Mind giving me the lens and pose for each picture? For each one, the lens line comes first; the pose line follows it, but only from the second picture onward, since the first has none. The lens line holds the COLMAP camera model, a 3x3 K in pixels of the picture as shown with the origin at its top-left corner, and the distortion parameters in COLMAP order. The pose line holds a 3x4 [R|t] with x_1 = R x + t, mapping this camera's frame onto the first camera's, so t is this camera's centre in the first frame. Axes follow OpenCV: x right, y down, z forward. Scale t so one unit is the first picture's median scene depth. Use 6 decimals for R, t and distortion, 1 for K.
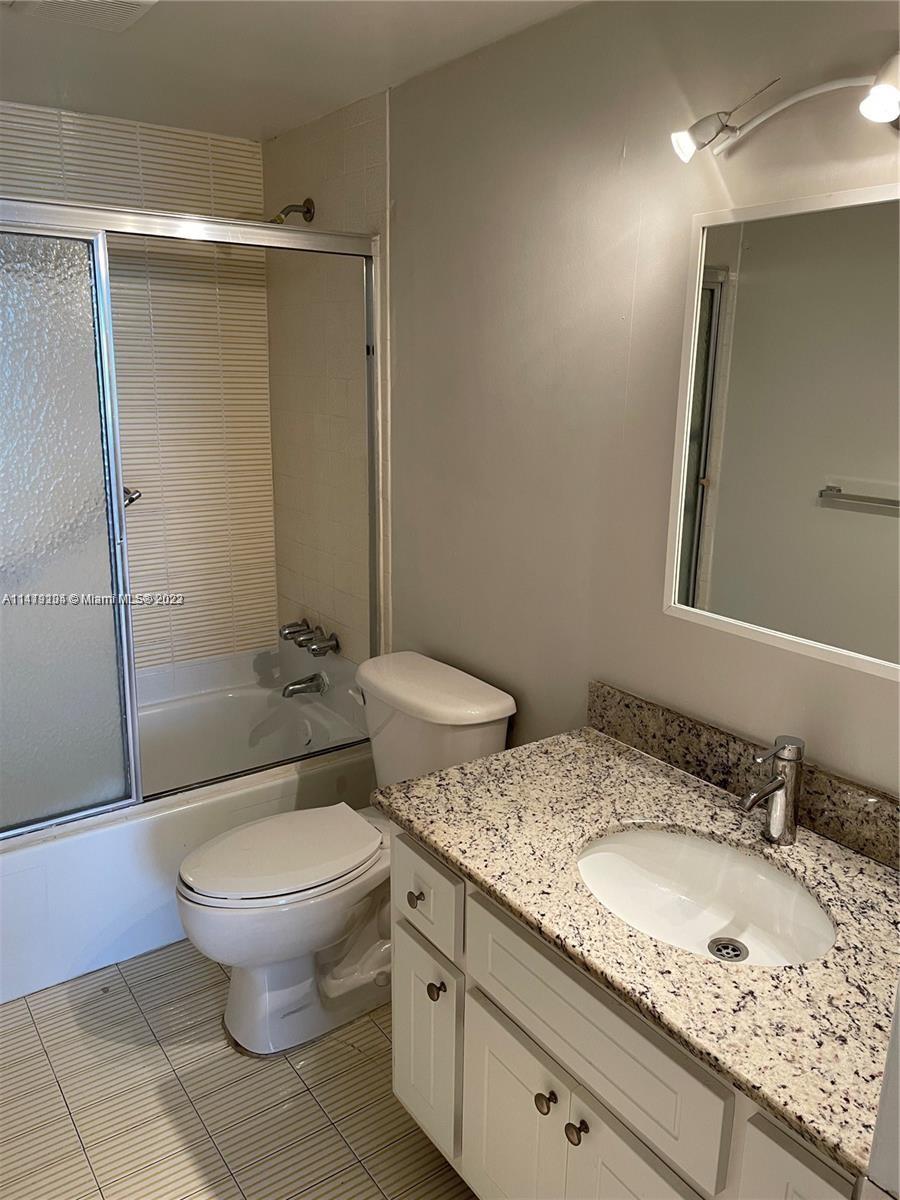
lens RADIAL K [[908.3, 0, 446.7], [0, 908.3, 594.4], [0, 0, 1]] dist [0.032503, -0.020845]
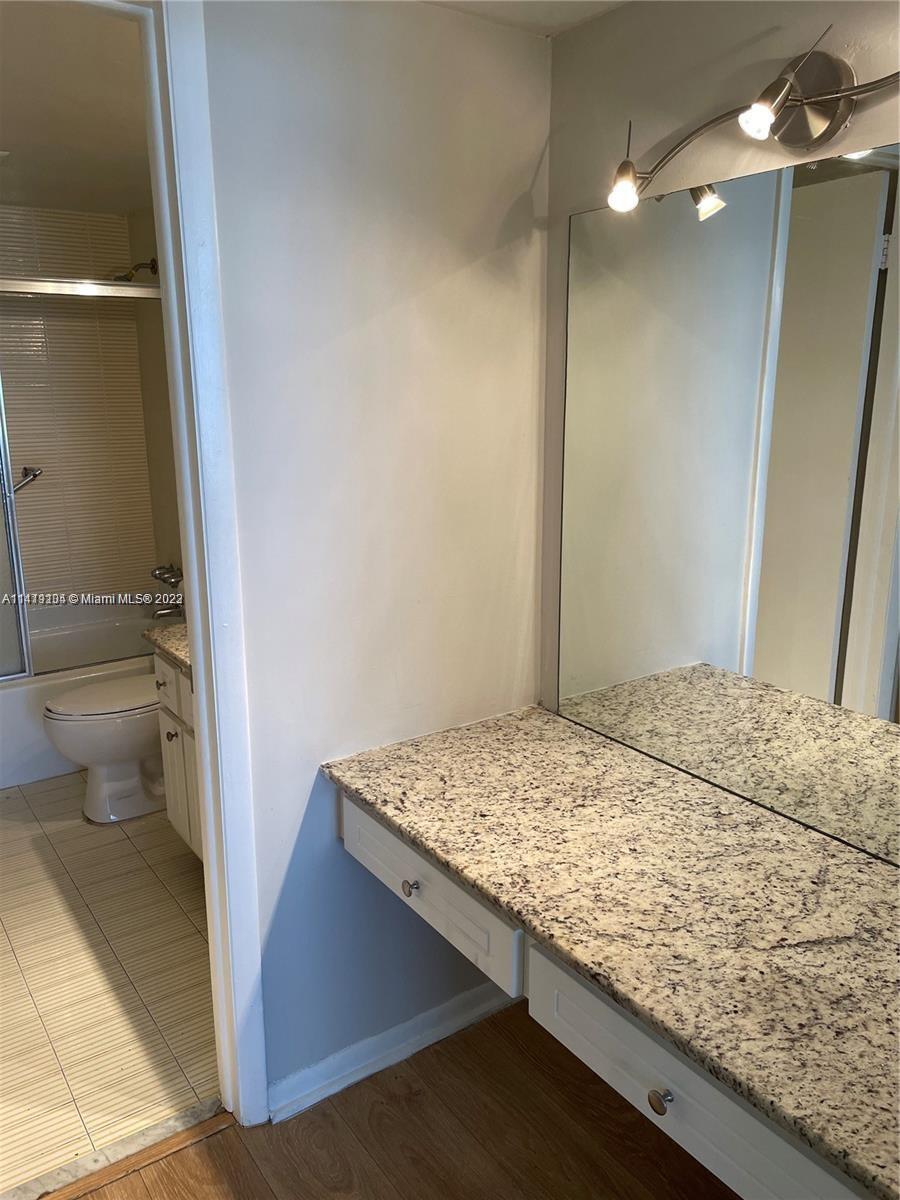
lens RADIAL K [[908.3, 0, 454.0], [0, 908.3, 603.7], [0, 0, 1]] dist [0.032503, -0.020845]
pose [[0.999718, -0.023594, -0.002760, 0.360566], [0.023570, 0.999688, -0.008213, 0.145349], [0.002953, 0.008146, 0.999962, -0.482384]]
